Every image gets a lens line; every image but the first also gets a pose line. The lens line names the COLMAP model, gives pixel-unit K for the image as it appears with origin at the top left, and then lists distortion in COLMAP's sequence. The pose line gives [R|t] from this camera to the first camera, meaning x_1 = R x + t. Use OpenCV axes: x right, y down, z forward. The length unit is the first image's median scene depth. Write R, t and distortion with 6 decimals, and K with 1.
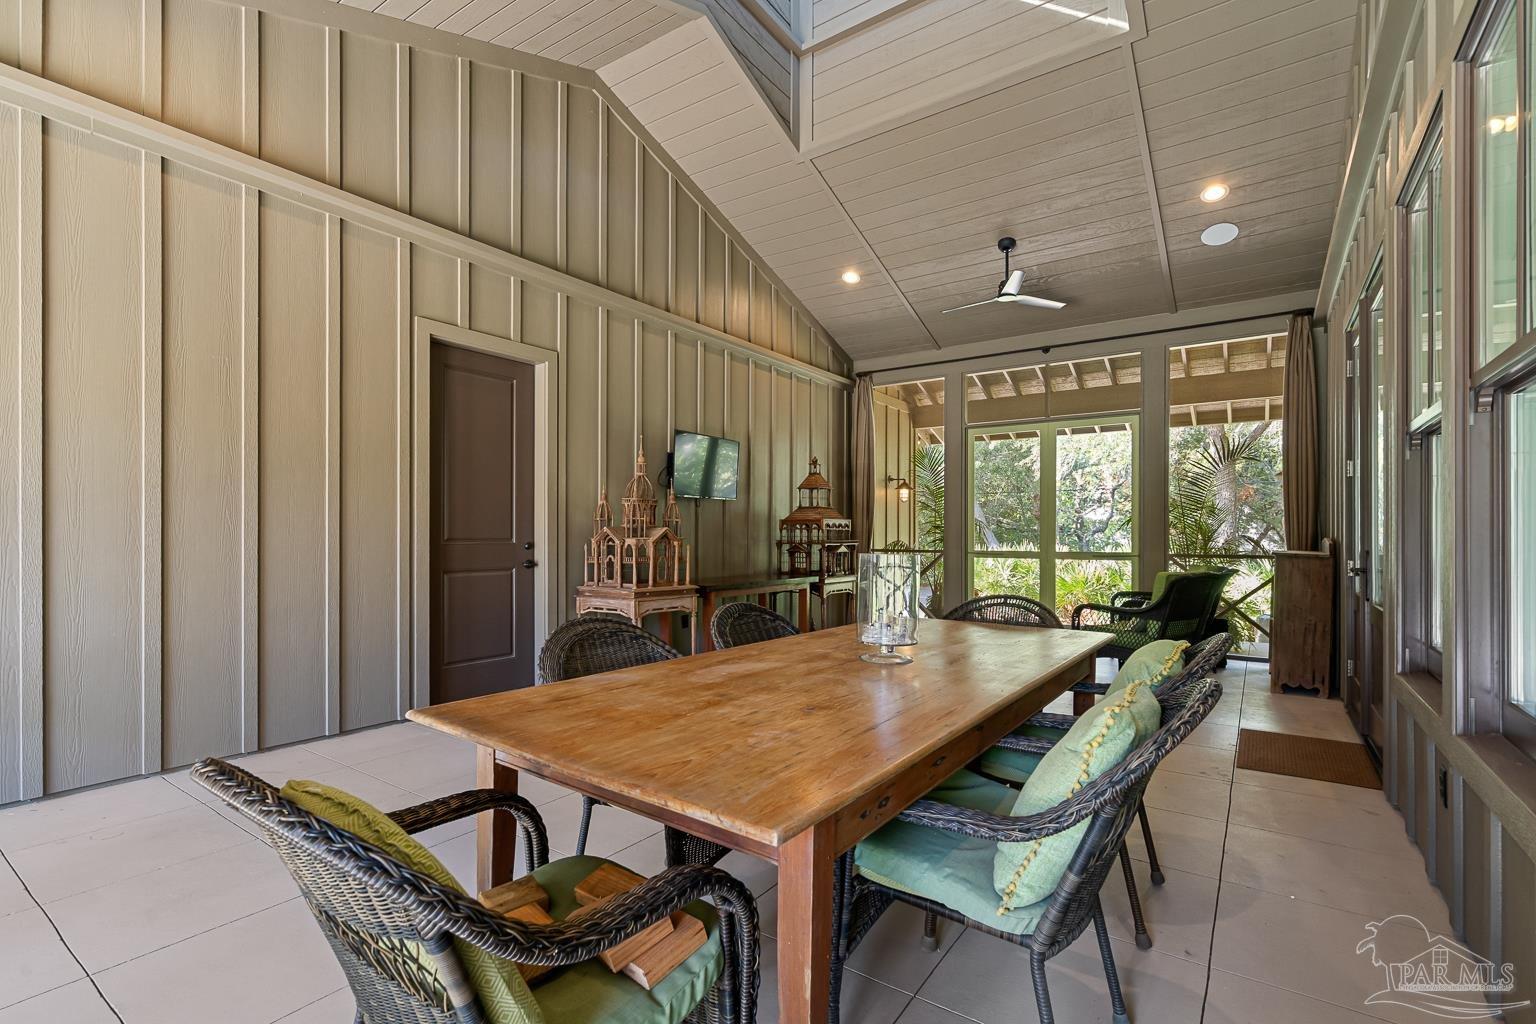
lens RADIAL K [[713.7, 0, 763.6], [0, 713.7, 535.4], [0, 0, 1]] dist [-0.000943, -0.000215]
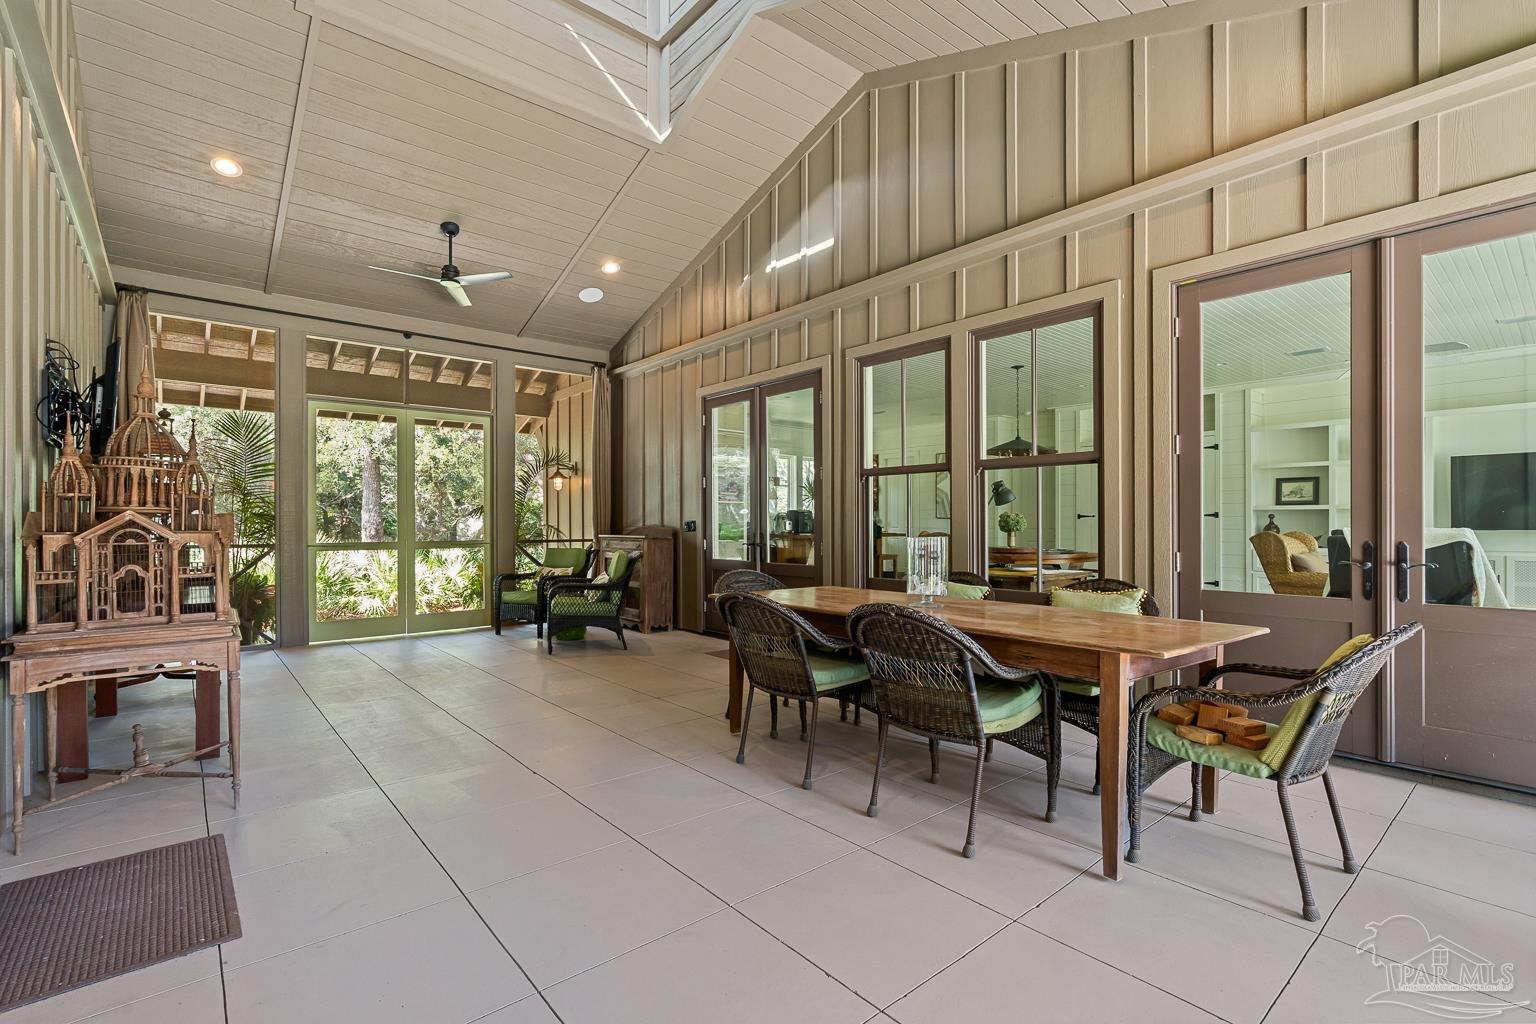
lens RADIAL K [[696.3, 0, 764.5], [0, 696.3, 520.4], [0, 0, 1]] dist [0.000946, 0.000108]
pose [[0.250463, 0.003499, 0.968120, -0.421459], [0.002629, 0.999987, -0.004294, -0.001196], [-0.968123, 0.003621, 0.250451, 0.301917]]
